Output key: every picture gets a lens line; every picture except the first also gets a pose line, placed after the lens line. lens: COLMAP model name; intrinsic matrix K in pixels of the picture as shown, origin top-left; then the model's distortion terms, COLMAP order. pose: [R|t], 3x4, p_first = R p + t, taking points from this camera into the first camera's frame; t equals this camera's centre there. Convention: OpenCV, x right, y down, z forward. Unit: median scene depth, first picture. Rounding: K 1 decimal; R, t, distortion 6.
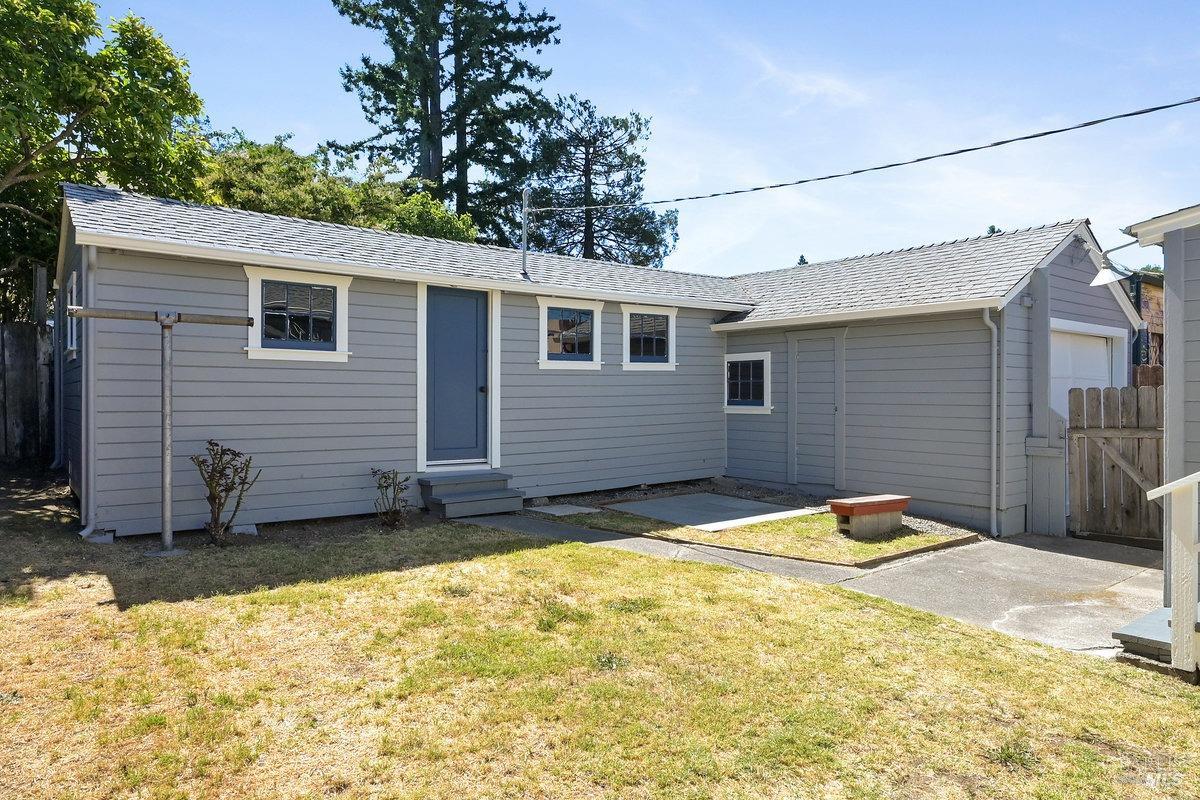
lens RADIAL K [[752.0, 0, 600.0], [0, 752.0, 400.0], [0, 0, 1]] dist [0.000392, 0.000084]
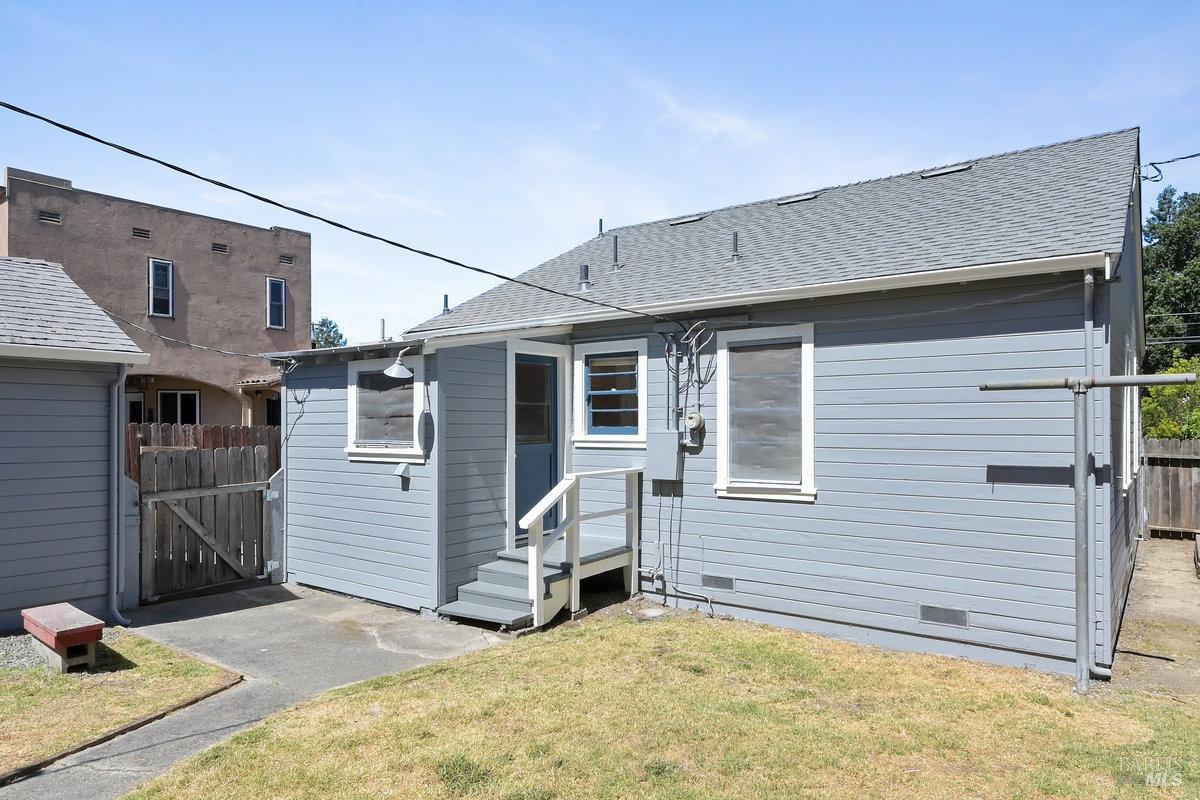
lens RADIAL K [[752.0, 0, 600.0], [0, 752.0, 400.0], [0, 0, 1]] dist [0.000392, 0.000084]
pose [[-0.250343, 0.029587, 0.967705, -0.574463], [0.008749, 0.999561, -0.028298, -0.062360], [-0.968118, 0.001382, -0.250492, 0.822267]]
